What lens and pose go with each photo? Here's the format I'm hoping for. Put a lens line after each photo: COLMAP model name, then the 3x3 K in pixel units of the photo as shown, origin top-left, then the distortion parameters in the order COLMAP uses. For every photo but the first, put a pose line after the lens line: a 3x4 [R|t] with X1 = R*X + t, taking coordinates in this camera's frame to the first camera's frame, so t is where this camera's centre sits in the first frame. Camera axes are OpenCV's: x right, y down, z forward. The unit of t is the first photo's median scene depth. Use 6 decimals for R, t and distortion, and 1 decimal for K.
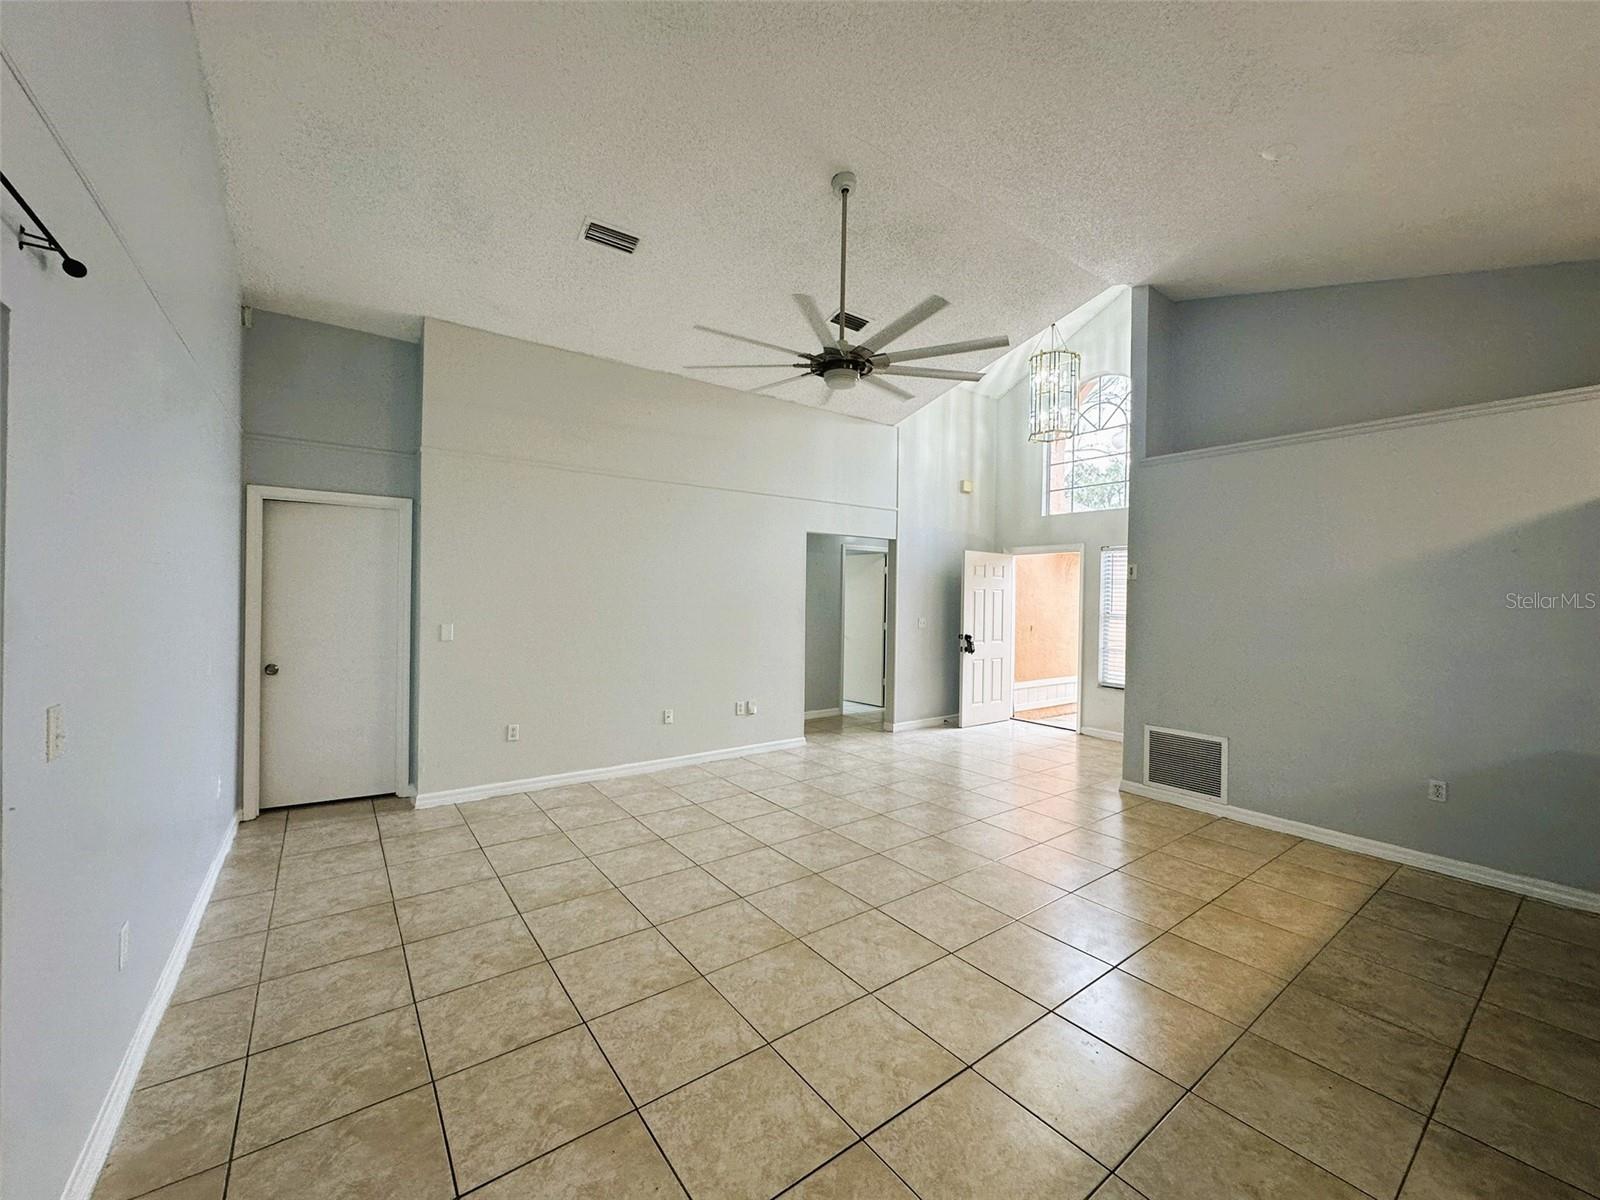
lens RADIAL K [[636.5, 0, 802.7], [0, 636.5, 596.7], [0, 0, 1]] dist [-0.002700, 0.000712]
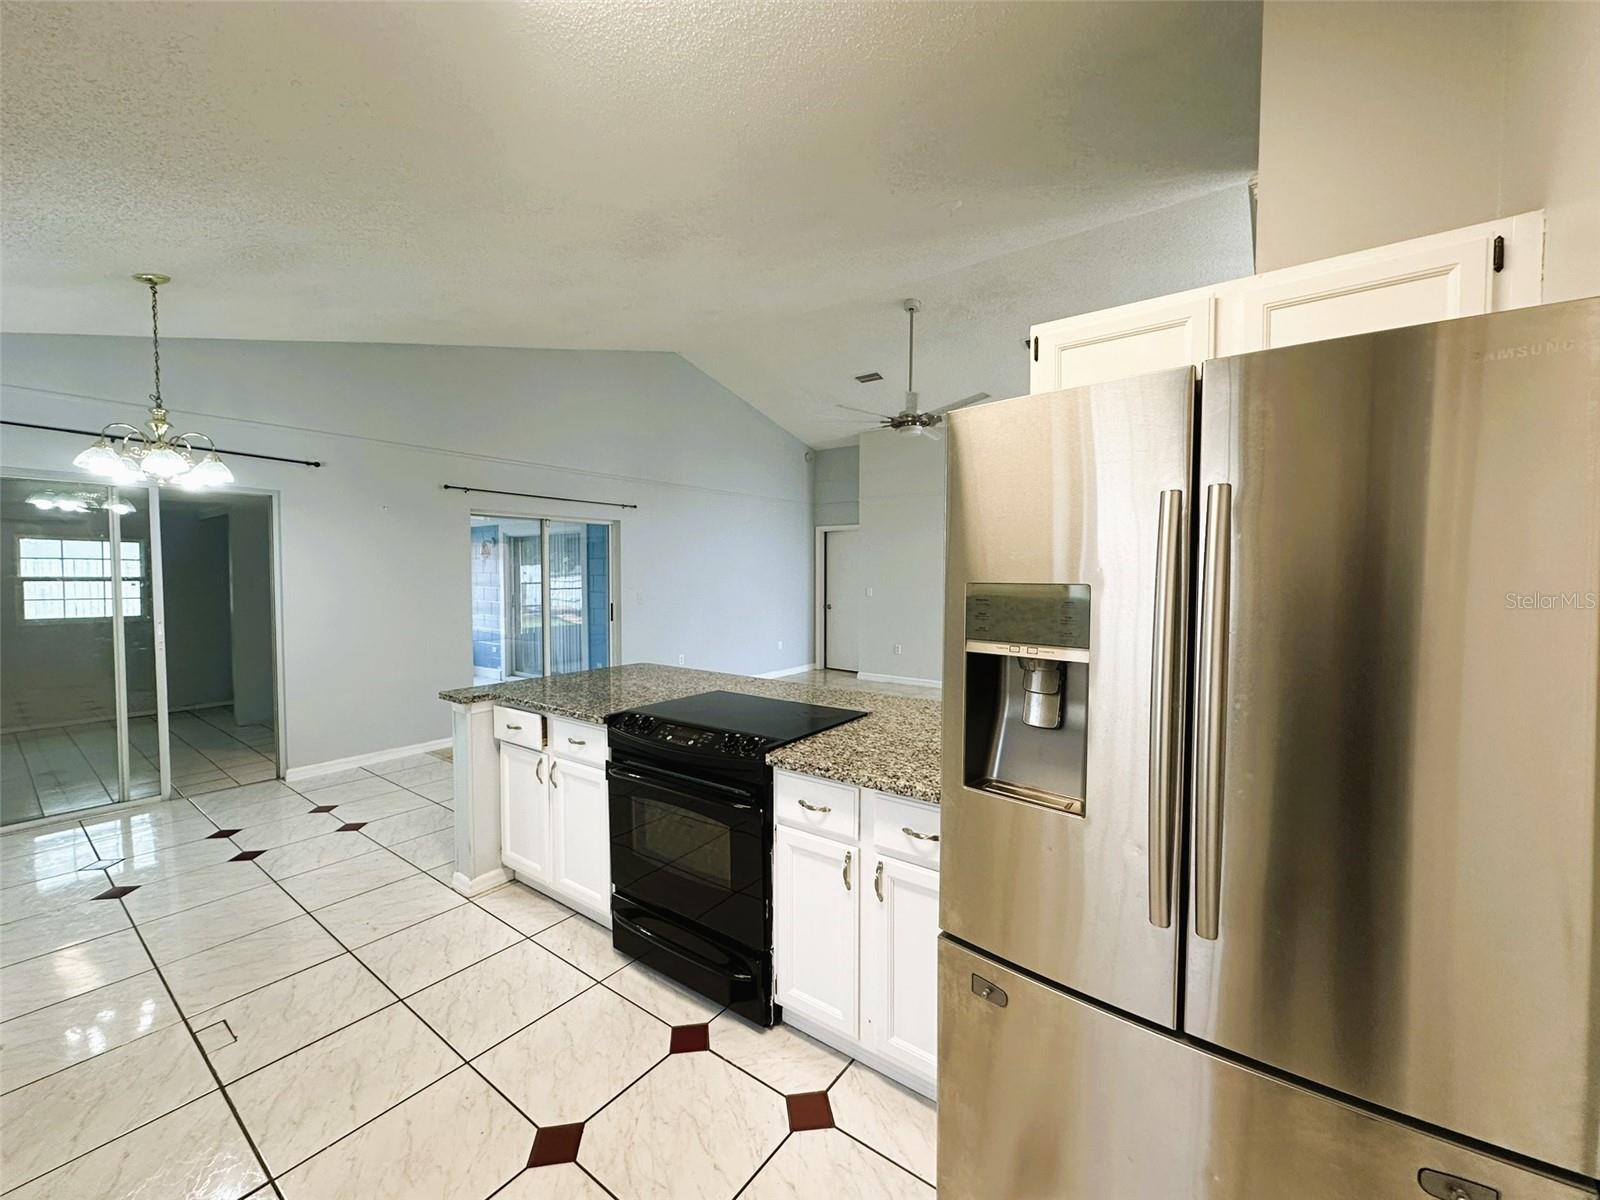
lens RADIAL K [[636.5, 0, 802.7], [0, 636.5, 596.7], [0, 0, 1]] dist [-0.002700, 0.000712]
pose [[0.293331, 0.021281, -0.955774, 1.327441], [0.000334, 0.999750, 0.022363, 0.030150], [0.956011, -0.006879, 0.293250, 0.247126]]
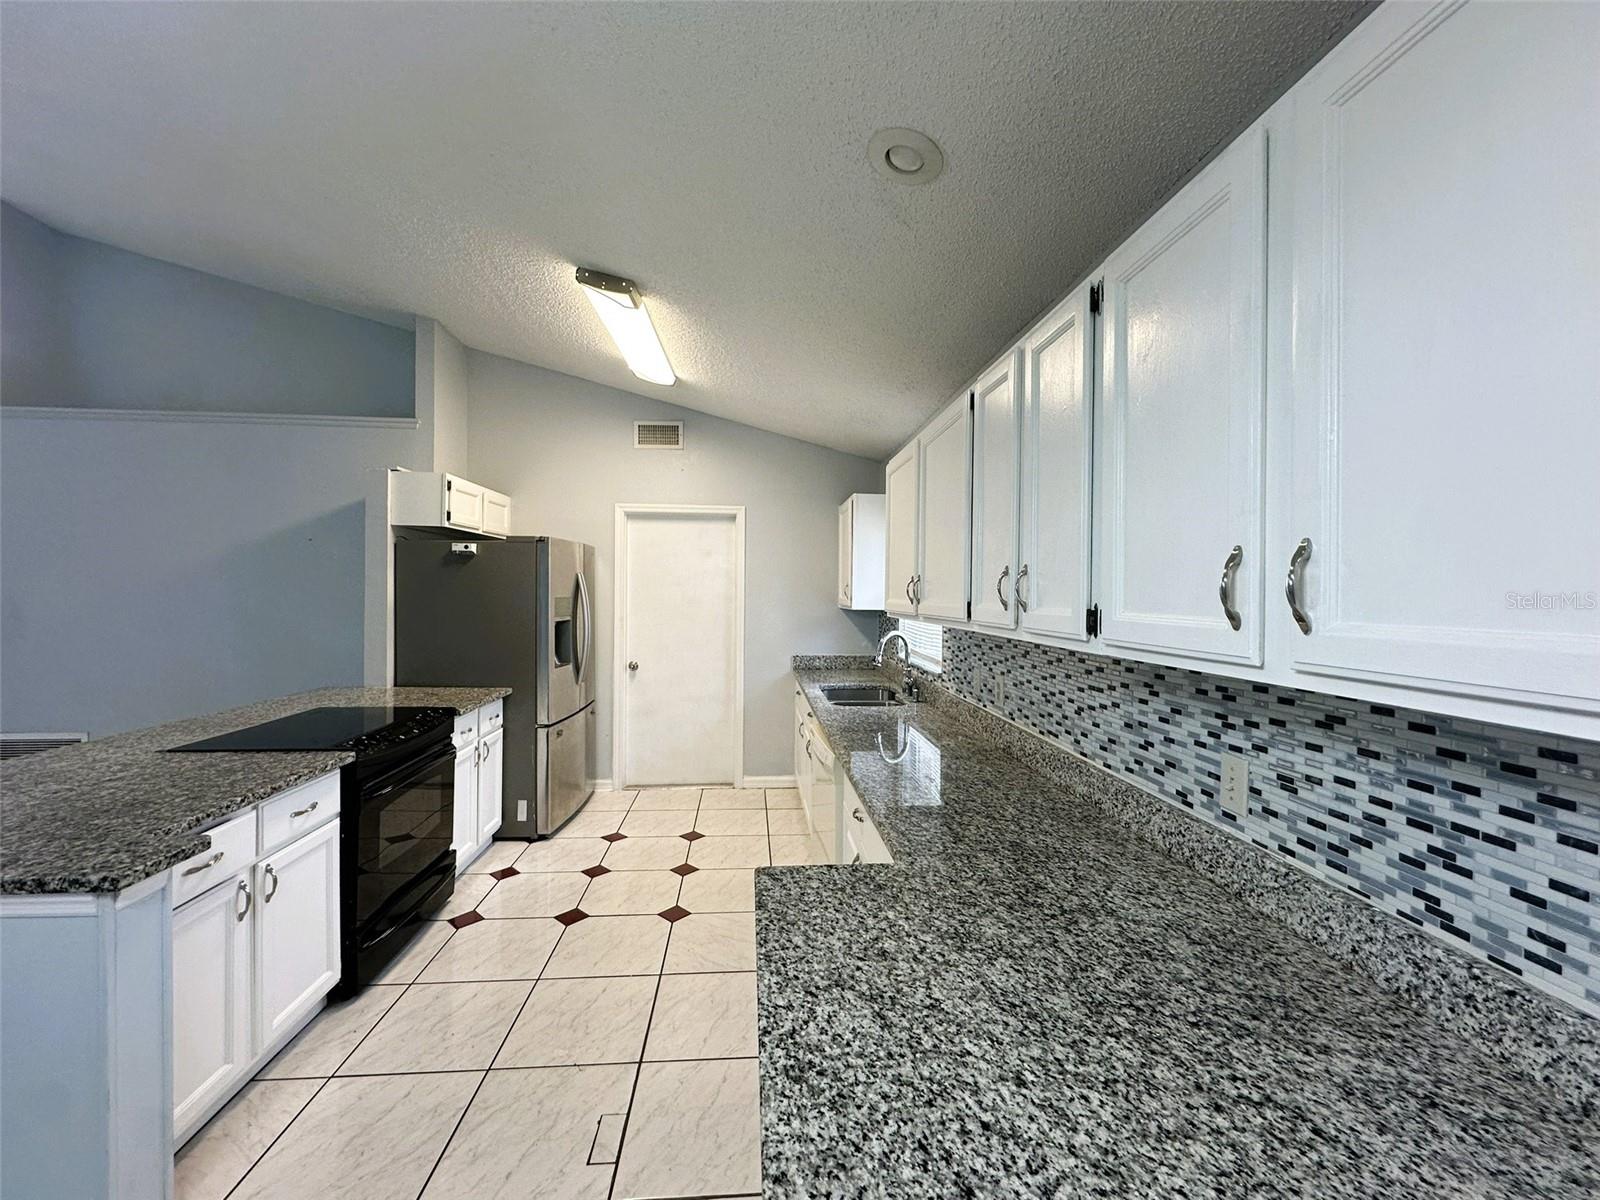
lens RADIAL K [[636.5, 0, 802.7], [0, 636.5, 596.7], [0, 0, 1]] dist [-0.002700, 0.000712]
pose [[0.523424, -0.017428, 0.851894, 0.459246], [0.000952, 0.999802, 0.019869, 0.011395], [-0.852072, -0.009588, 0.523337, -0.364444]]
